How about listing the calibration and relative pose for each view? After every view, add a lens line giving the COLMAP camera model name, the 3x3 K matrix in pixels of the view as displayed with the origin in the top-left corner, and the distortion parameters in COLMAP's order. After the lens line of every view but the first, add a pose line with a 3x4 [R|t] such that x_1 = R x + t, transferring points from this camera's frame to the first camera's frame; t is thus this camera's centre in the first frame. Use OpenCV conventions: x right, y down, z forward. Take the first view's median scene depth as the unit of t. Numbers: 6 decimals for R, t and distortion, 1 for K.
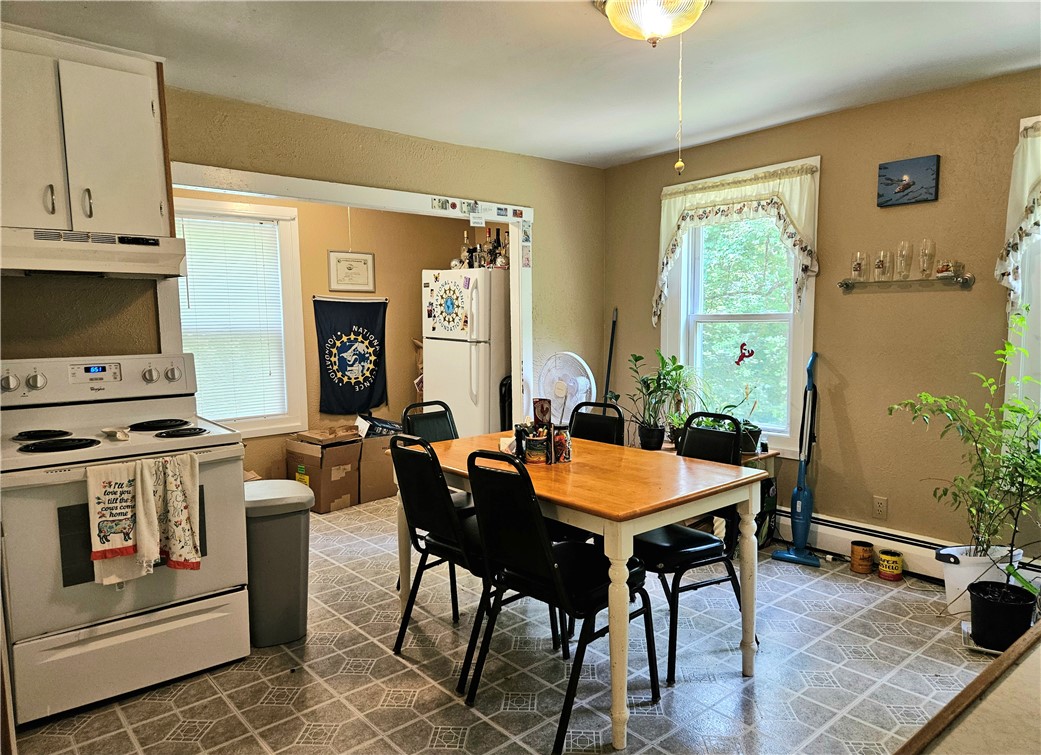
lens RADIAL K [[703.6, 0, 520.5], [0, 703.6, 377.5], [0, 0, 1]] dist [0.005868, 0.000637]
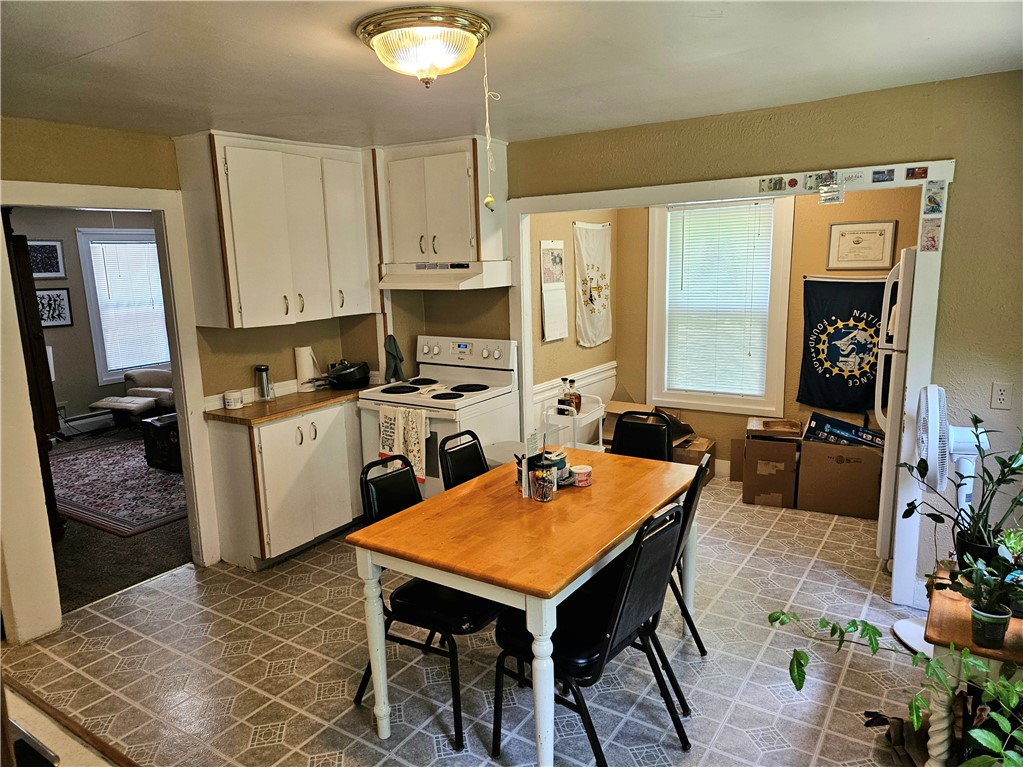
lens RADIAL K [[690.4, 0, 494.4], [0, 690.4, 383.7], [0, 0, 1]] dist [0.008139, -0.003180]
pose [[0.258014, 0.173617, -0.950414, 0.468871], [-0.054454, 0.984771, 0.165110, -0.101543], [0.964605, 0.009153, 0.263539, 0.363391]]
